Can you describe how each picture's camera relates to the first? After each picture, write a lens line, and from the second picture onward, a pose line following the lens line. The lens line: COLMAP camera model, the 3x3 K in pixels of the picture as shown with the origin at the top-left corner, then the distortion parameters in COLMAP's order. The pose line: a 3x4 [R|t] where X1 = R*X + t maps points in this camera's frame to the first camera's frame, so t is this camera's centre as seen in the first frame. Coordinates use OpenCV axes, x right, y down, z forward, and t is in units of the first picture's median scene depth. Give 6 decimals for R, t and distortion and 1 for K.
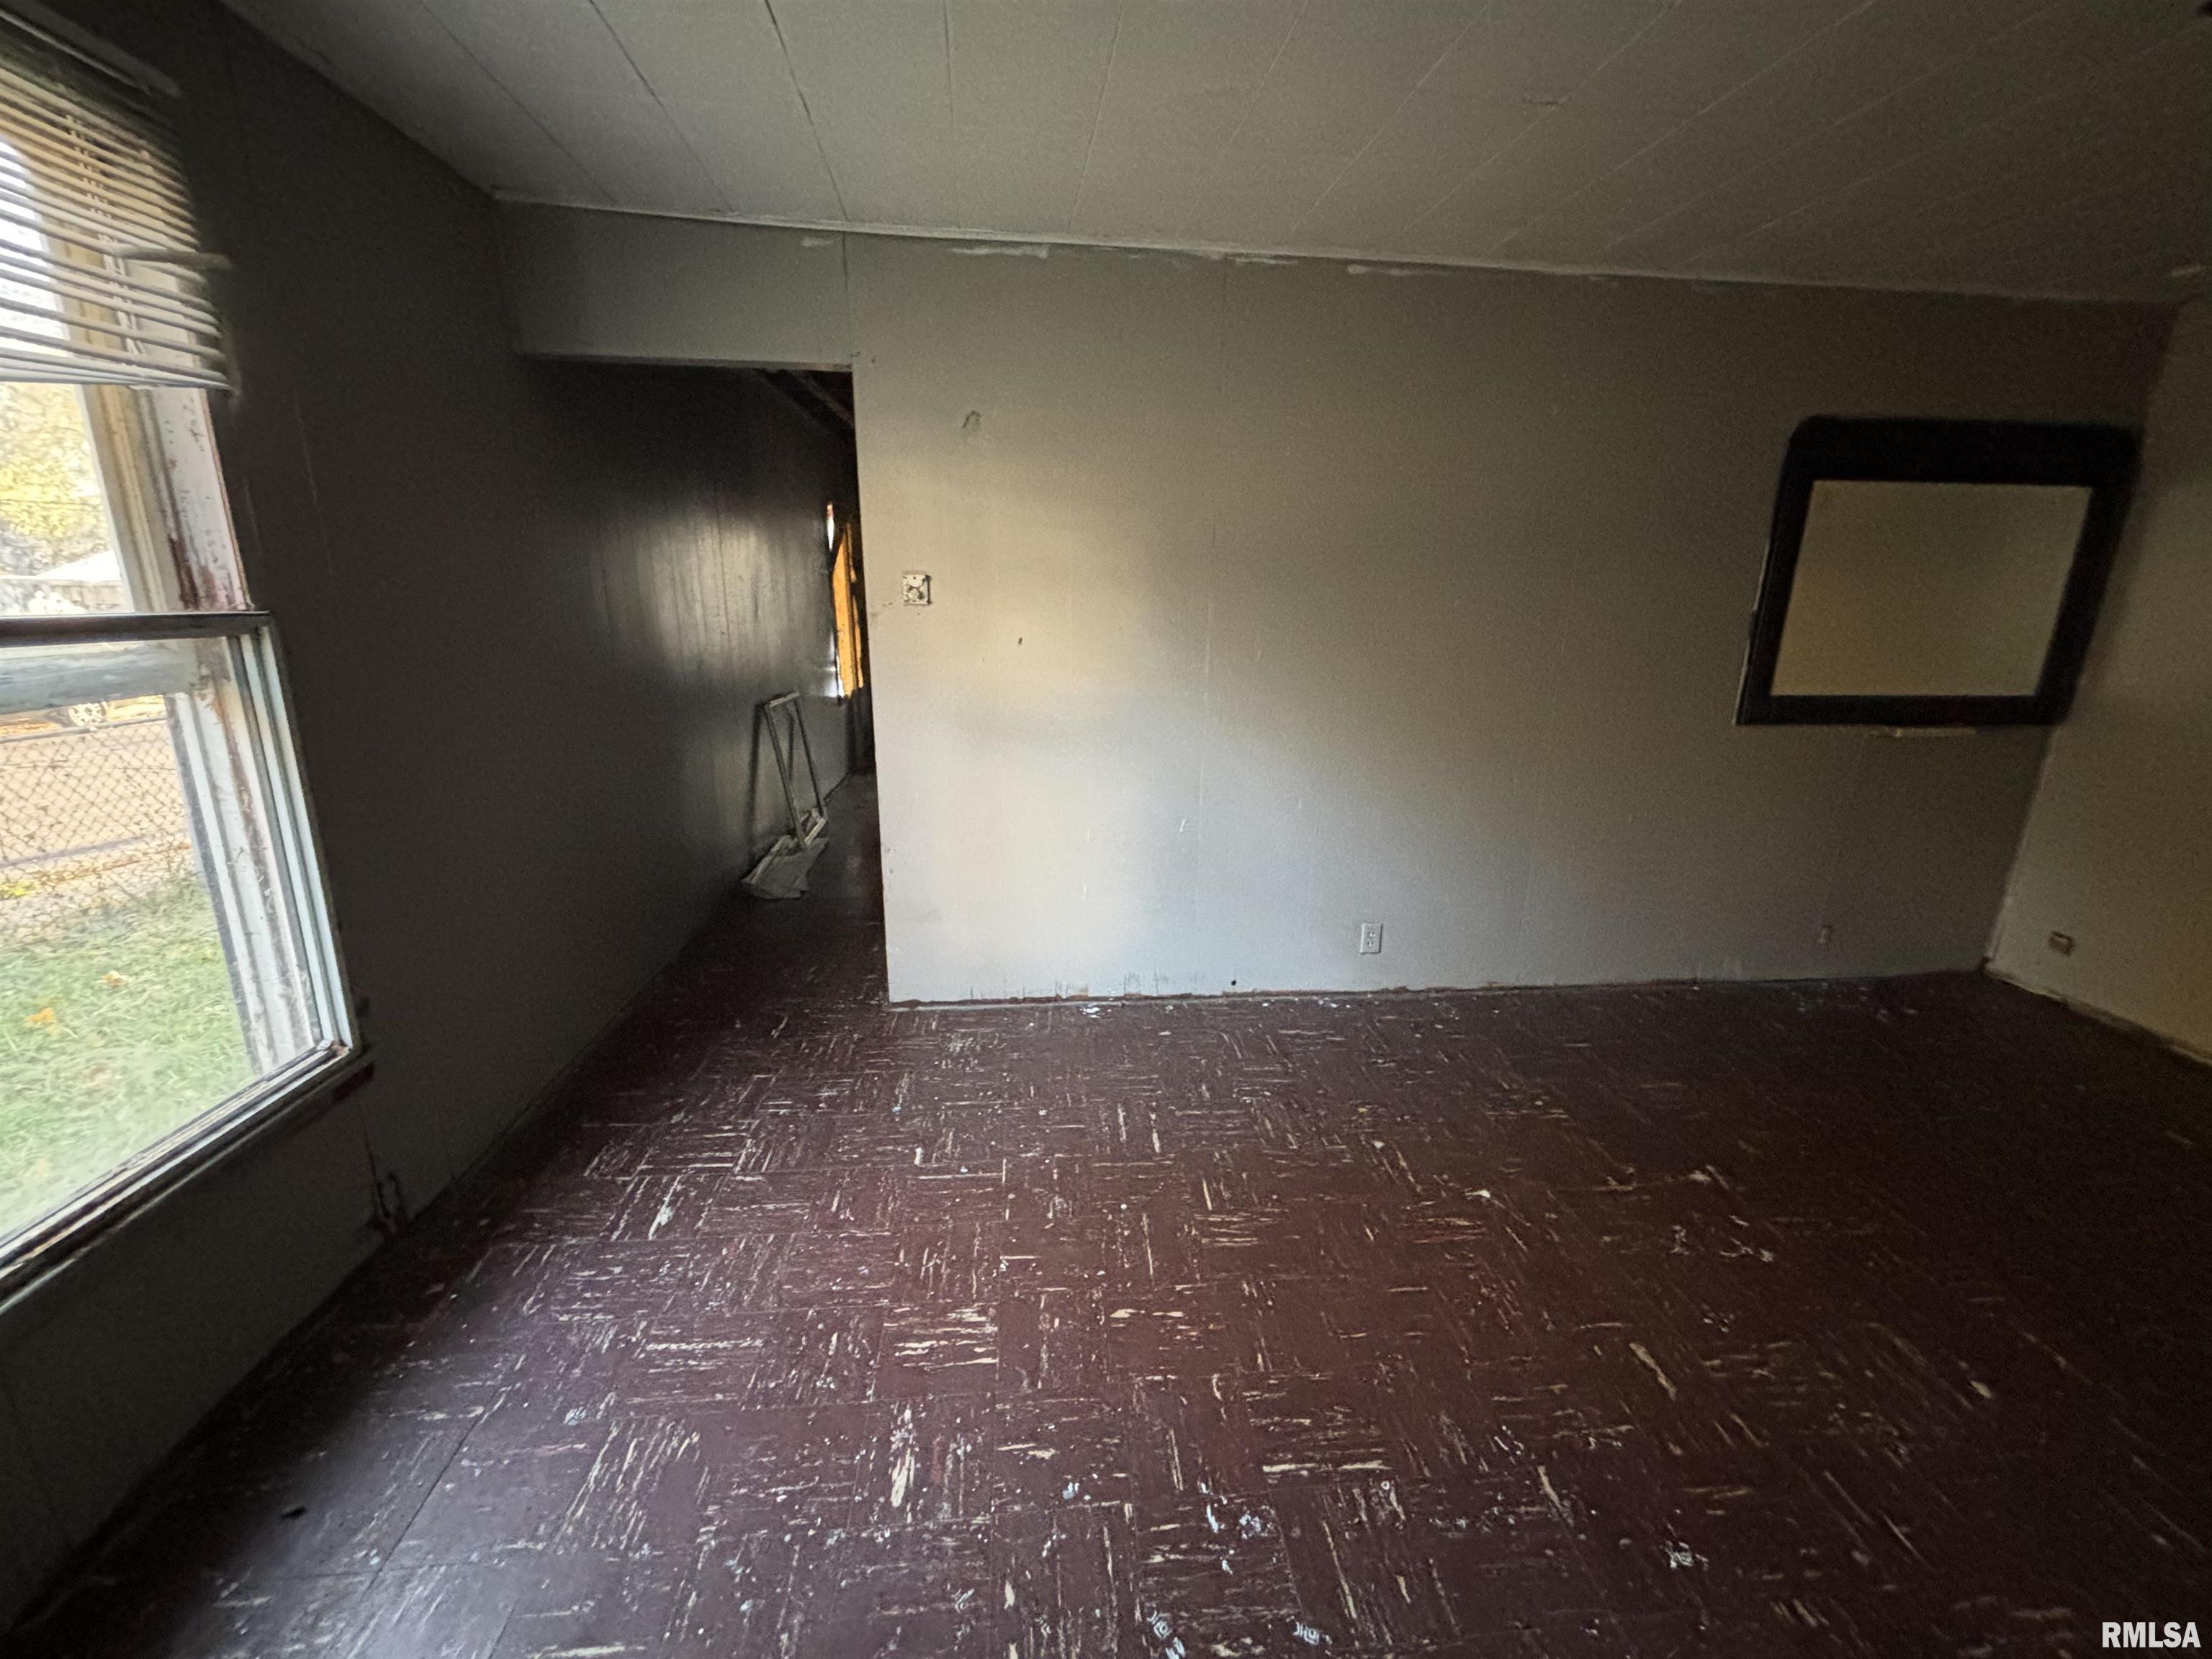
lens RADIAL K [[889.0, 0, 1110.6], [0, 889.0, 827.4], [0, 0, 1]] dist [-0.003228, 0.002519]
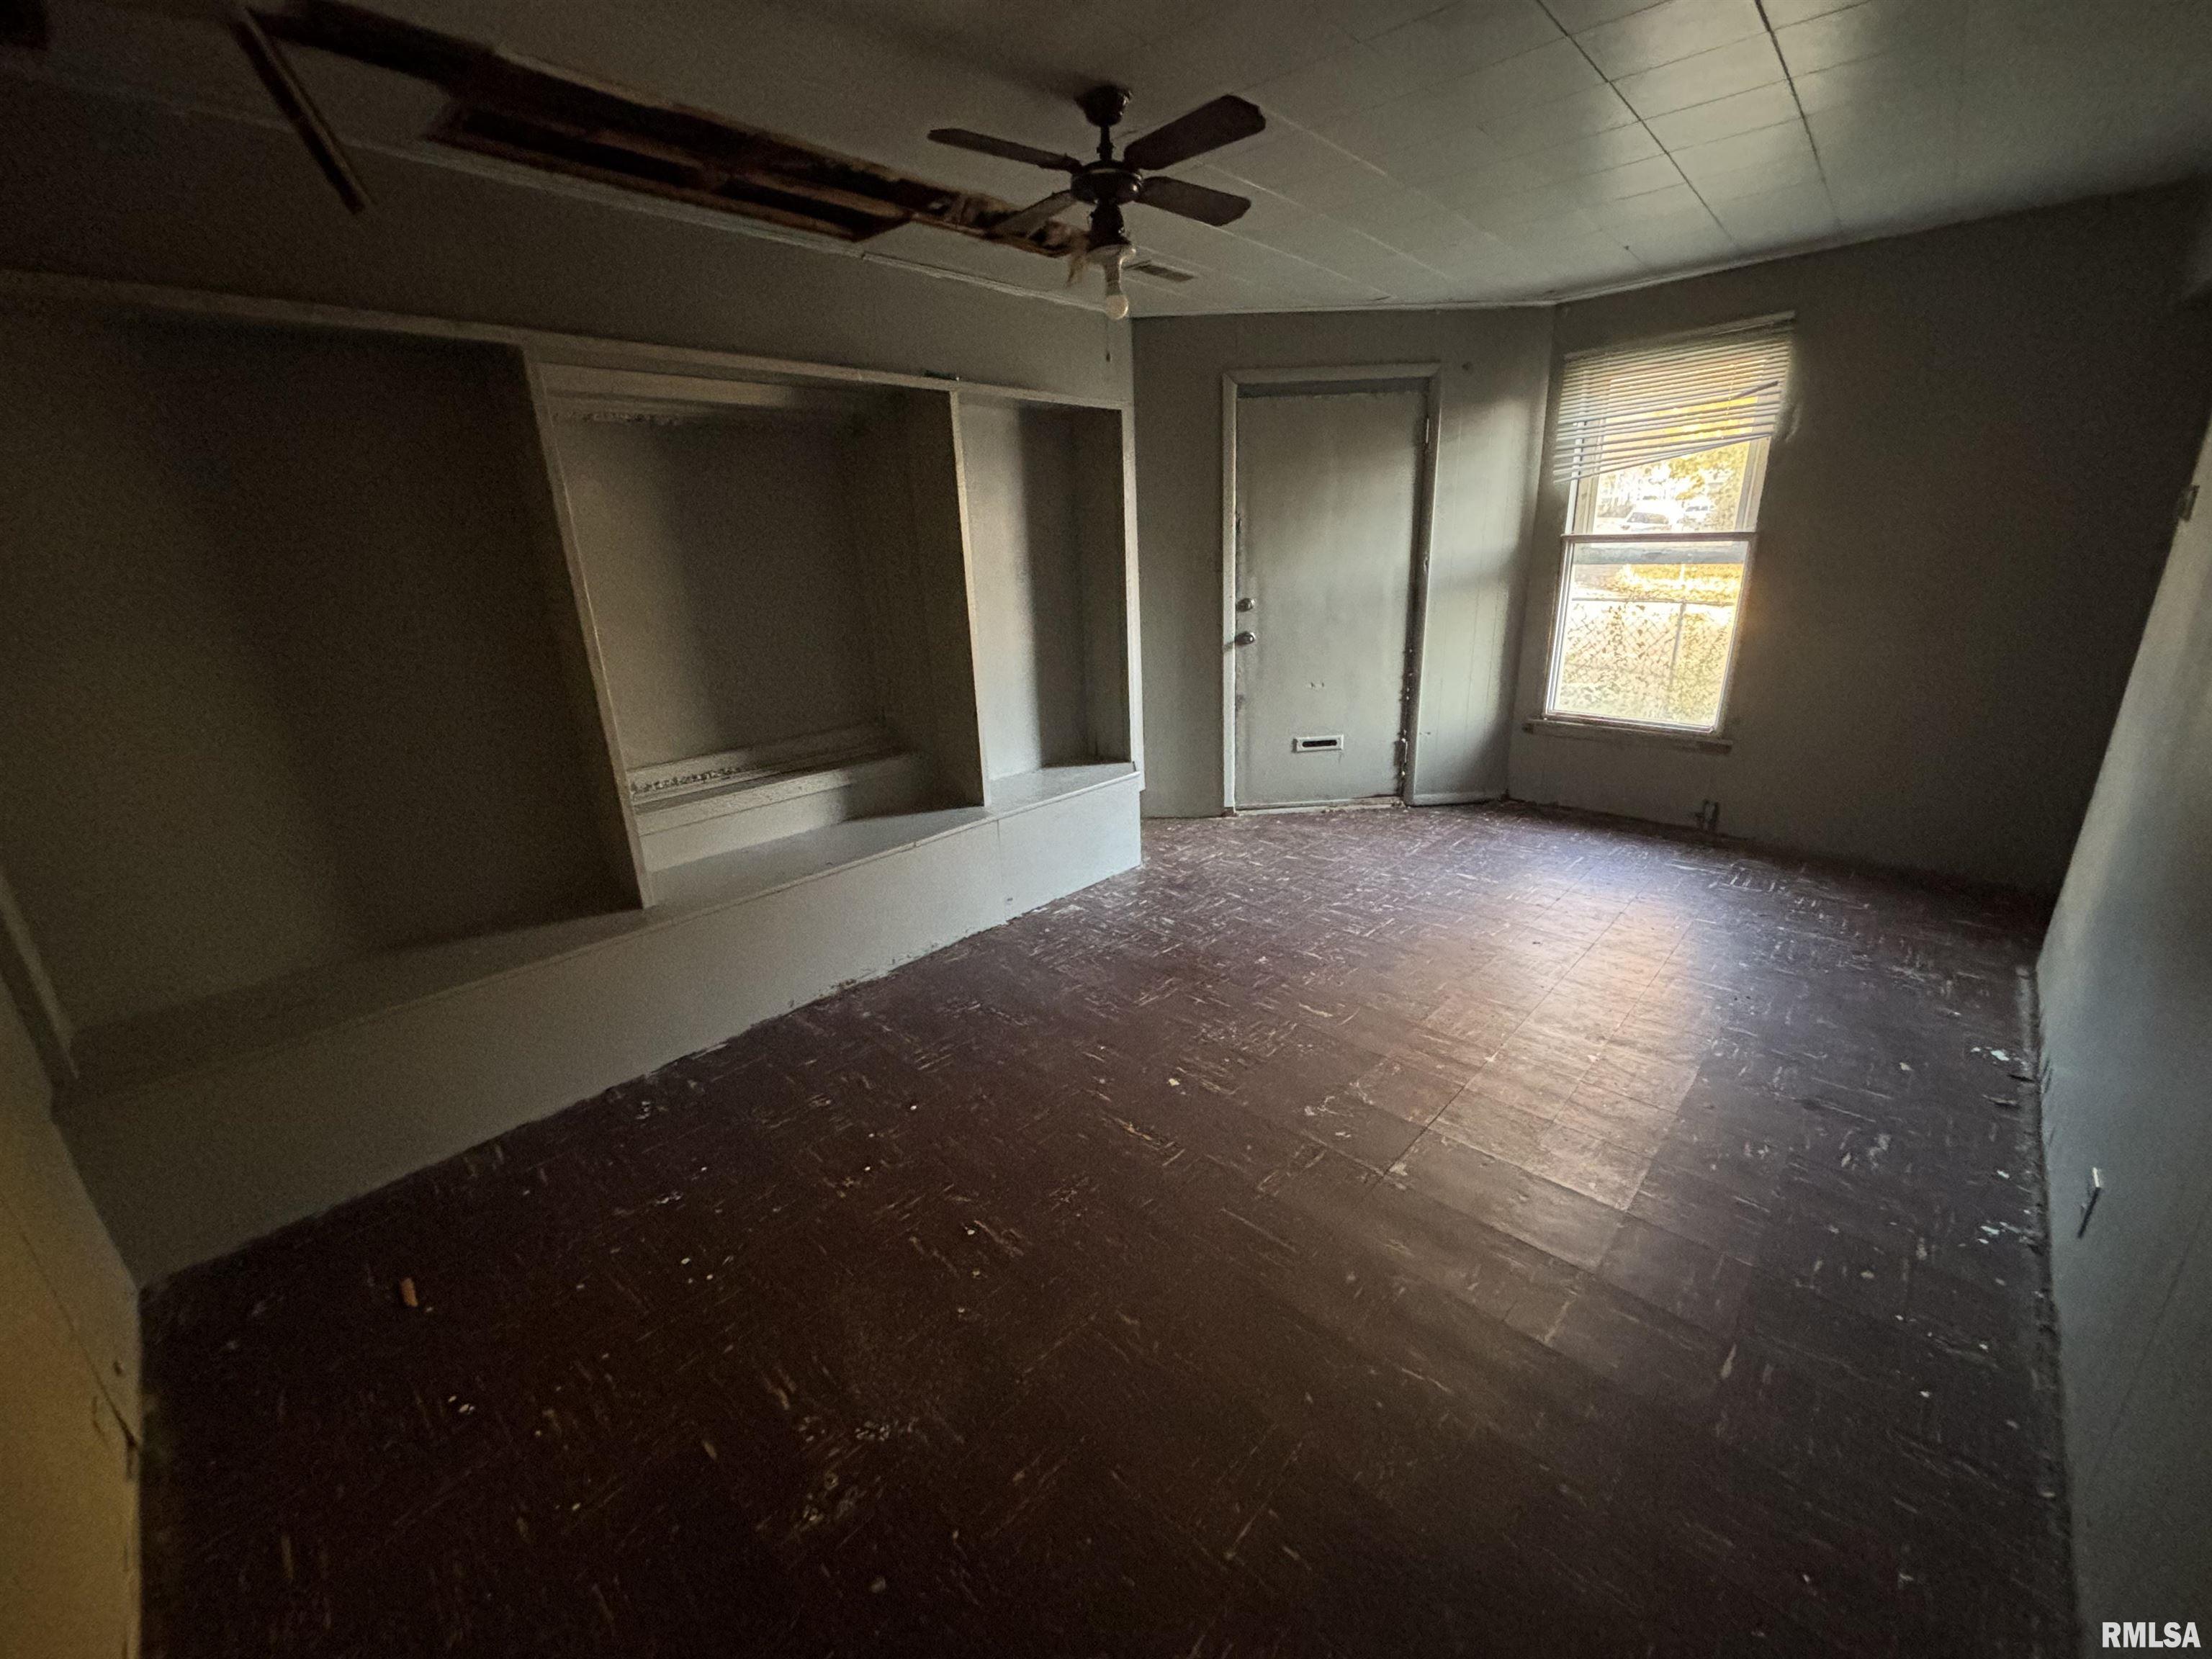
lens RADIAL K [[889.0, 0, 1100.3], [0, 889.0, 829.5], [0, 0, 1]] dist [-0.003228, 0.002519]
pose [[-0.758036, 0.214514, -0.615926, 1.405963], [-0.145809, 0.864724, 0.480616, -0.311219], [0.635706, 0.454132, -0.624213, 1.231529]]
